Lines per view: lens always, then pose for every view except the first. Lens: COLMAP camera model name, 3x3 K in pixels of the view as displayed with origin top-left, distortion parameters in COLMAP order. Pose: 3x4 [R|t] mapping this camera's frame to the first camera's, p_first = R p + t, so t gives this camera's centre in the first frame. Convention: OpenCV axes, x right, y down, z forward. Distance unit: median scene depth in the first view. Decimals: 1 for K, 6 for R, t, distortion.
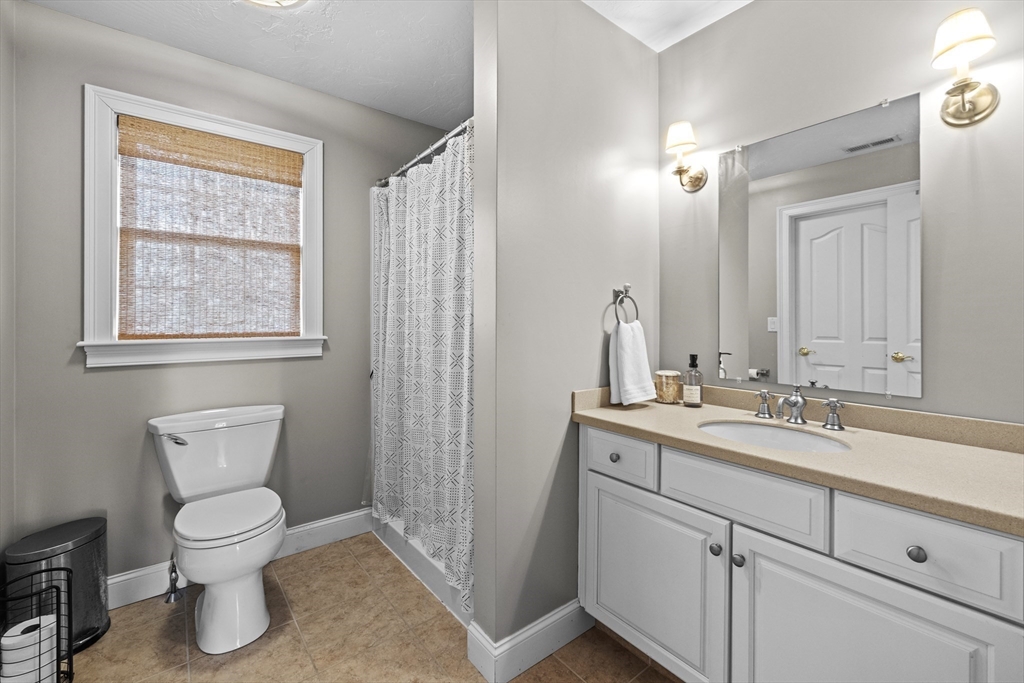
lens RADIAL K [[434.7, 0, 509.6], [0, 434.7, 331.3], [0, 0, 1]] dist [0.001201, 0.000995]
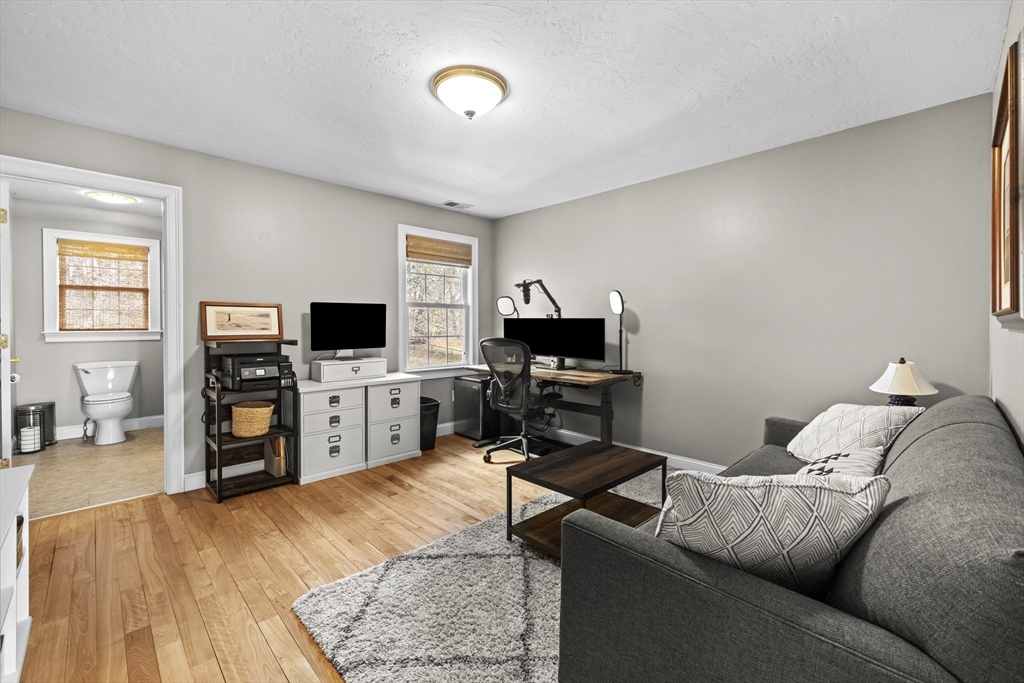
lens RADIAL K [[434.7, 0, 515.4], [0, 434.7, 337.4], [0, 0, 1]] dist [0.001201, 0.000995]
pose [[0.994036, -0.000386, 0.109054, 1.329090], [-0.001091, 0.999908, 0.013483, 0.018467], [-0.109049, -0.013522, 0.993944, -1.645300]]
